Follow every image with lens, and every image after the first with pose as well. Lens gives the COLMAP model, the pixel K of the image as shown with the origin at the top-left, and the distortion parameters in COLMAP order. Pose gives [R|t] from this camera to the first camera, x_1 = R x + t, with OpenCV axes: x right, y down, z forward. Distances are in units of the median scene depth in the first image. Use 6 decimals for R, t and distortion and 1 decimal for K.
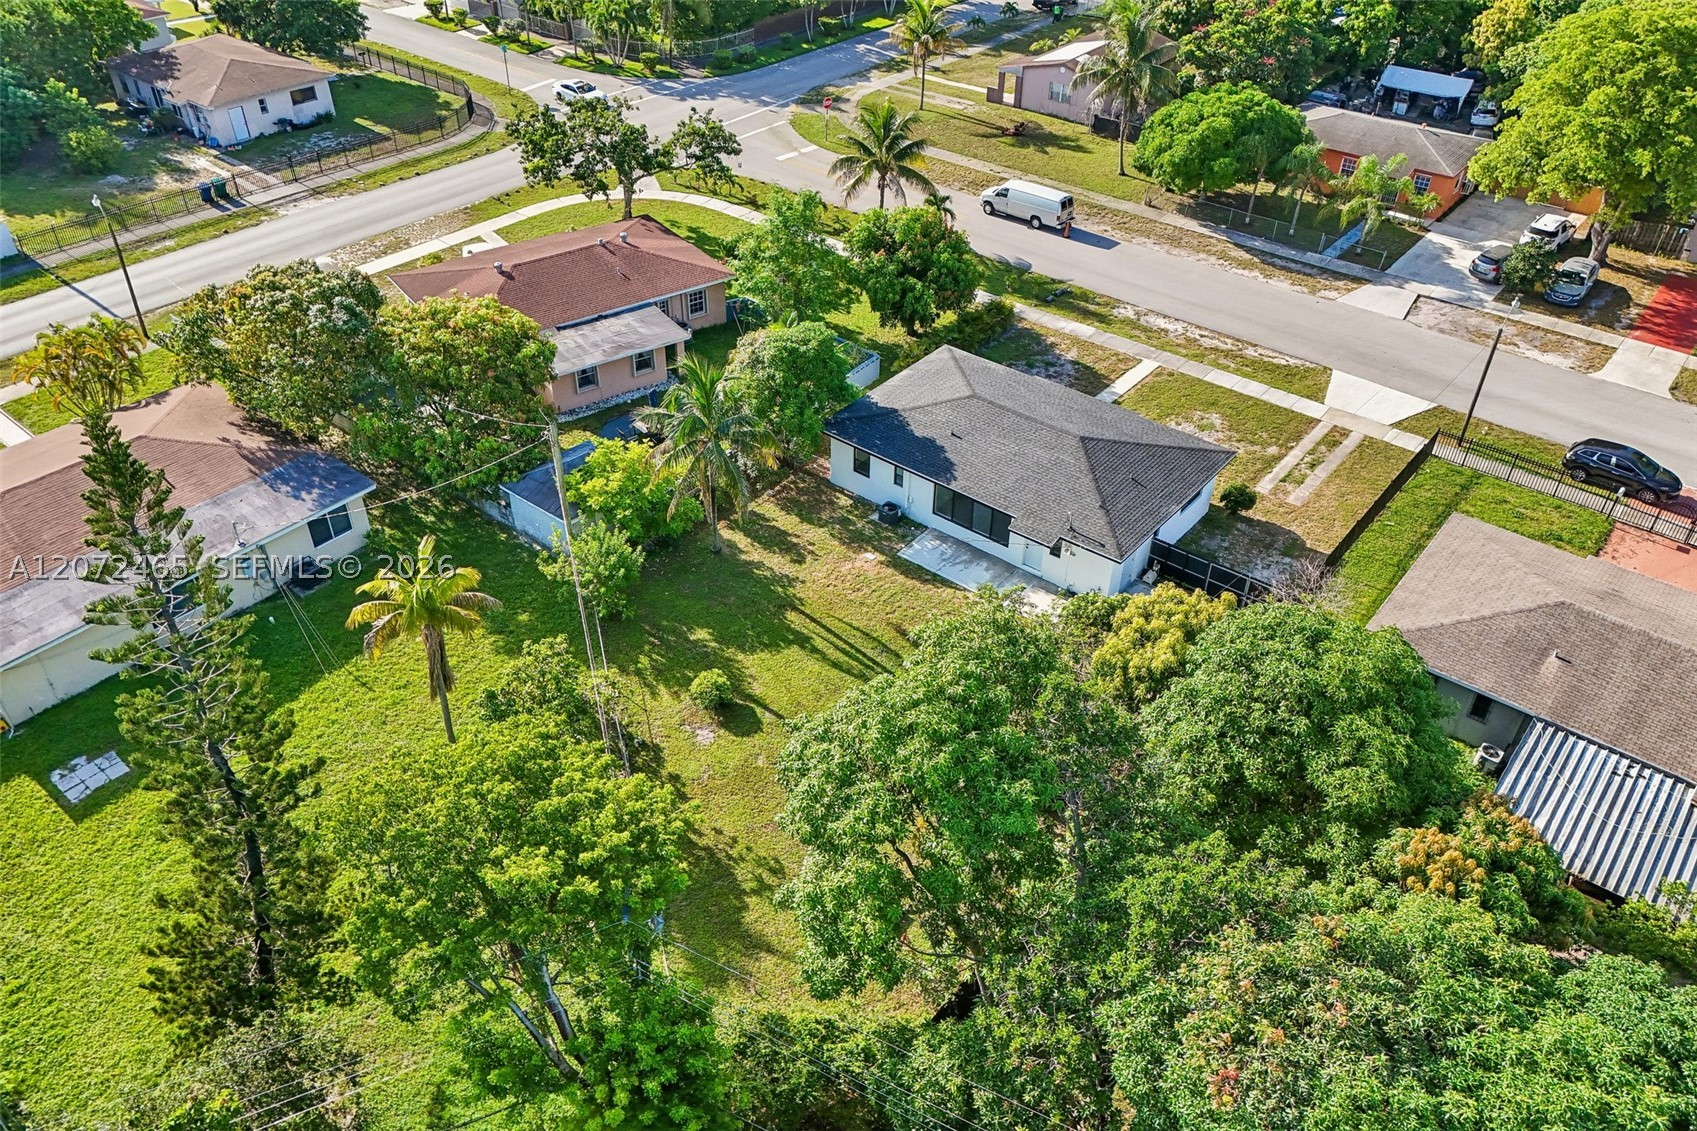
lens RADIAL K [[1268.3, 0, 848.5], [0, 1268.3, 565.5], [0, 0, 1]] dist [0.053579, -0.048268]
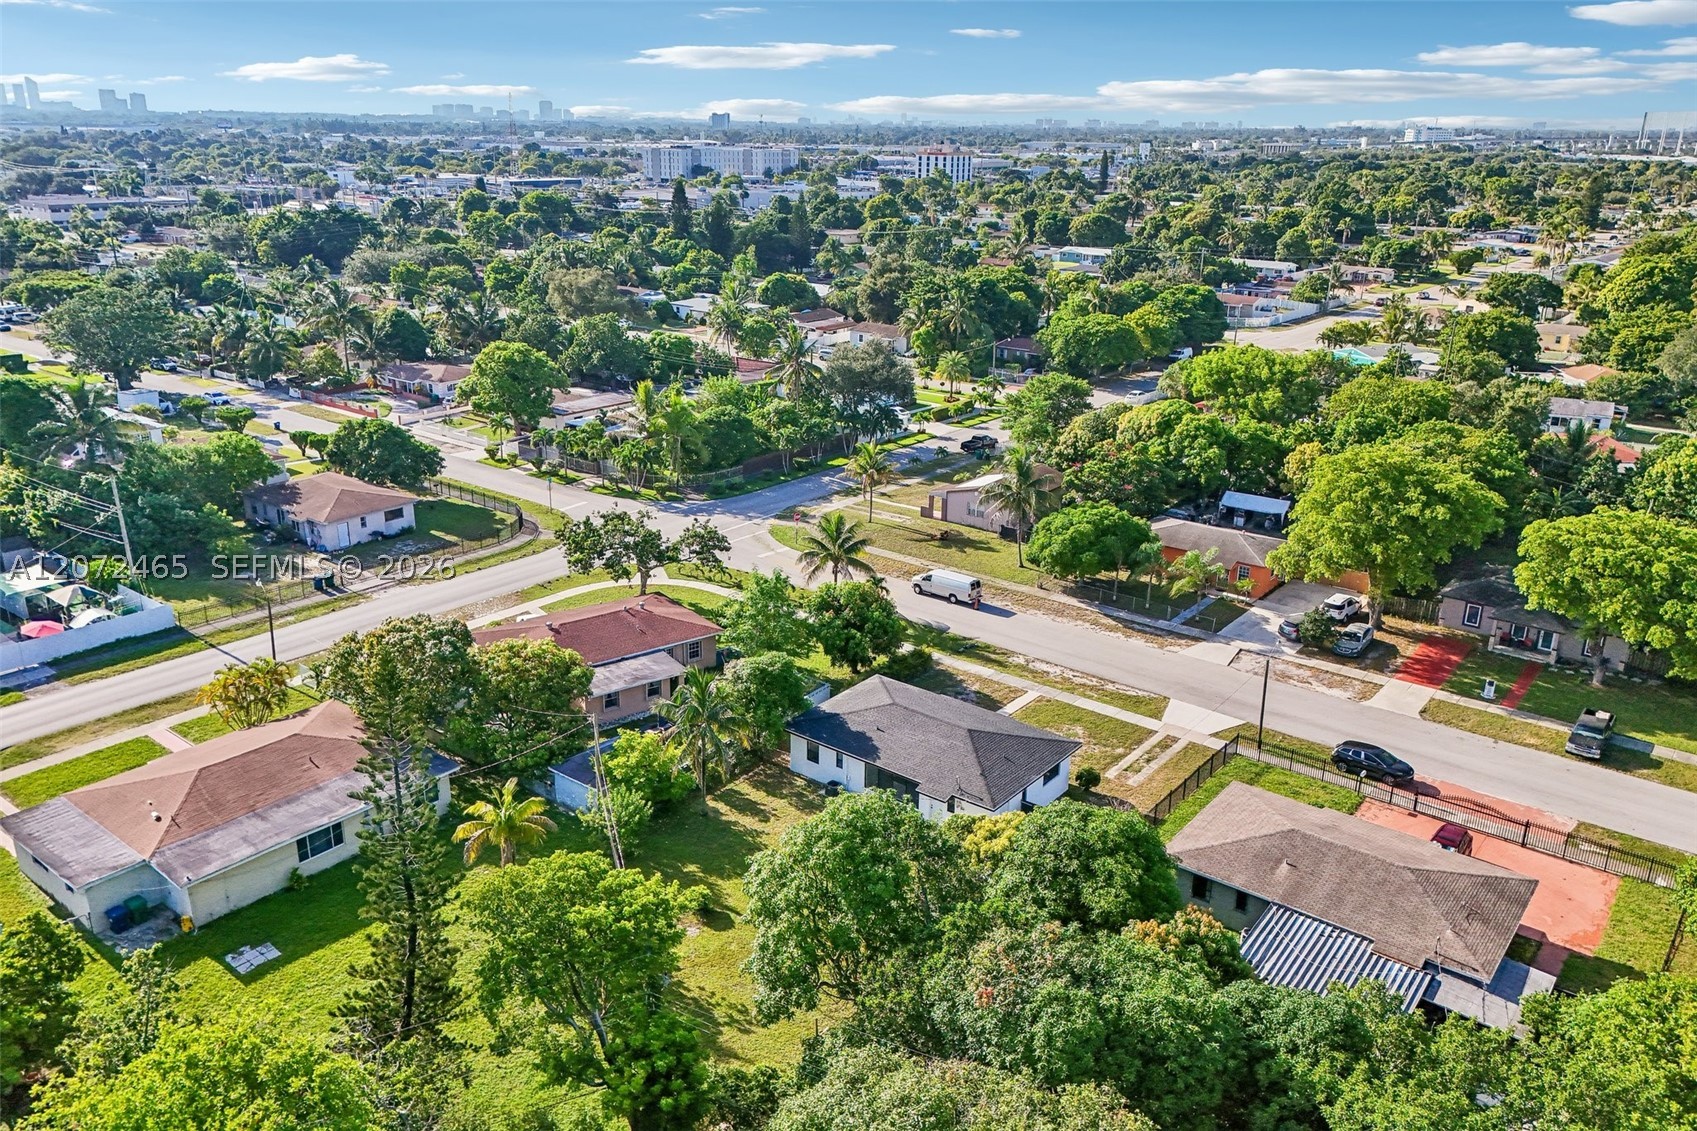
lens RADIAL K [[1268.3, 0, 848.5], [0, 1268.3, 565.5], [0, 0, 1]] dist [0.053579, -0.048268]
pose [[0.999920, -0.003192, 0.012252, 0.024731], [0.006898, 0.948813, -0.315763, 0.120310], [-0.010617, 0.315822, 0.948759, -0.274075]]
